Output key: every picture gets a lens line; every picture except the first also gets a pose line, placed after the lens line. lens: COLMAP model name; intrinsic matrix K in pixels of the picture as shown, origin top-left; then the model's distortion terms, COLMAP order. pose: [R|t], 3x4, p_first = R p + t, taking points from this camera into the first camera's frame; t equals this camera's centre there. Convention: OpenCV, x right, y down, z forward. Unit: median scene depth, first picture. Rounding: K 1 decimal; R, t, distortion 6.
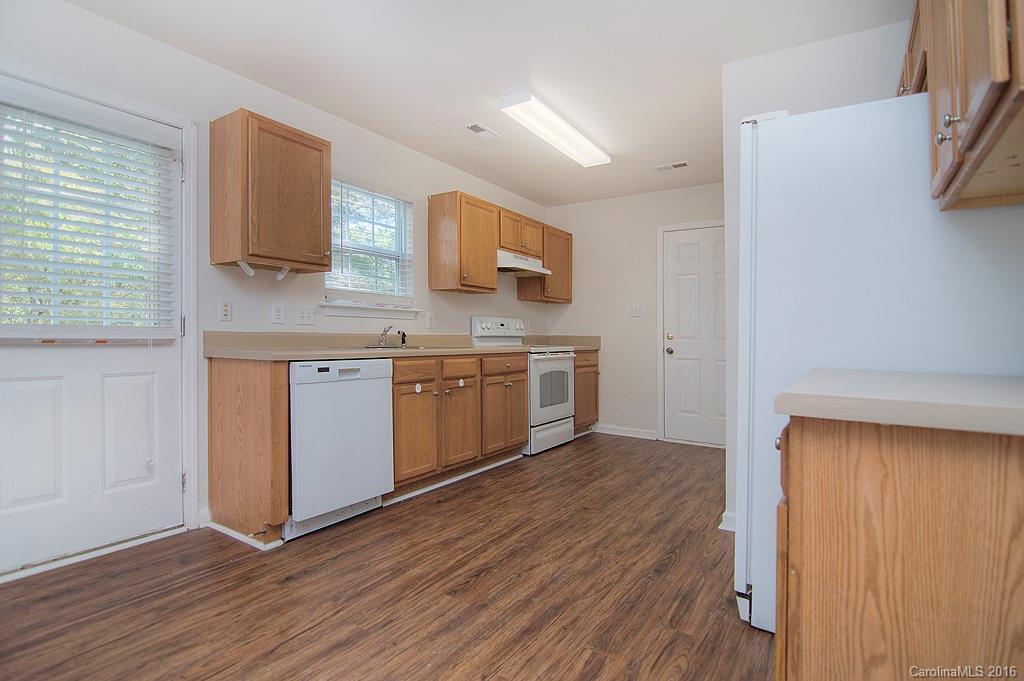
lens RADIAL K [[502.5, 0, 512.9], [0, 502.5, 337.5], [0, 0, 1]] dist [-0.015118, -0.002606]
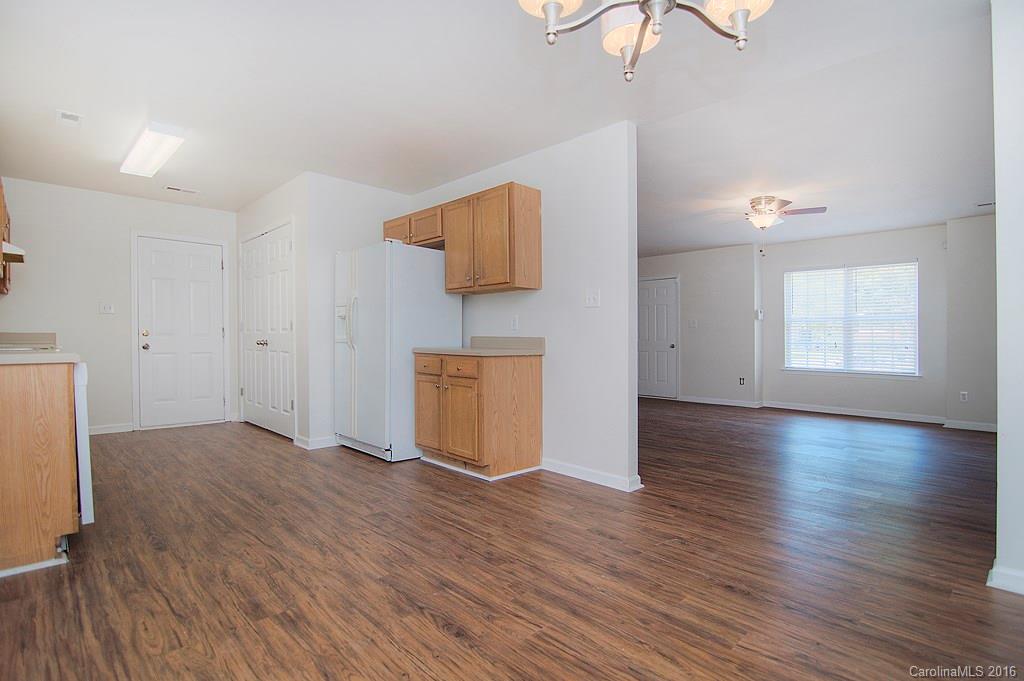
lens RADIAL K [[502.1, 0, 508.5], [0, 502.1, 332.1], [0, 0, 1]] dist [-0.028170, -0.001618]
pose [[0.224696, 0.000434, 0.974429, -1.117285], [-0.000604, 1.000000, -0.000306, -0.010130], [-0.974429, -0.000519, 0.224696, -0.024236]]
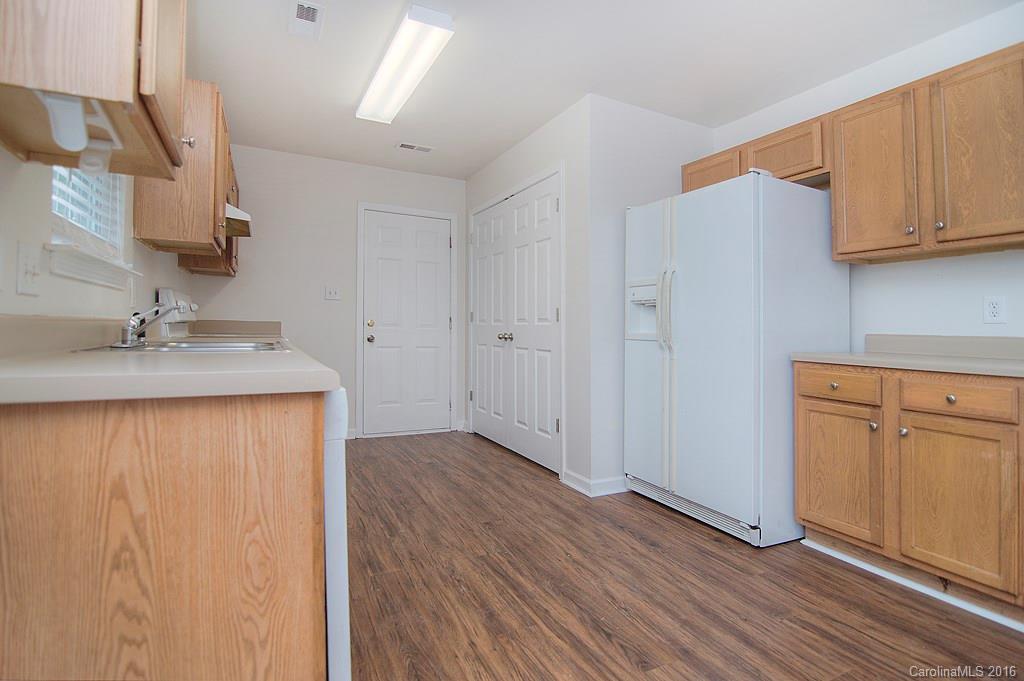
lens RADIAL K [[498.8, 0, 516.4], [0, 498.8, 310.0], [0, 0, 1]] dist [-0.014856, -0.000789]
pose [[0.502173, 0.029253, 0.864272, -0.694233], [-0.011443, 0.999565, -0.027183, -0.009296], [-0.864692, 0.003761, 0.502289, 0.613072]]
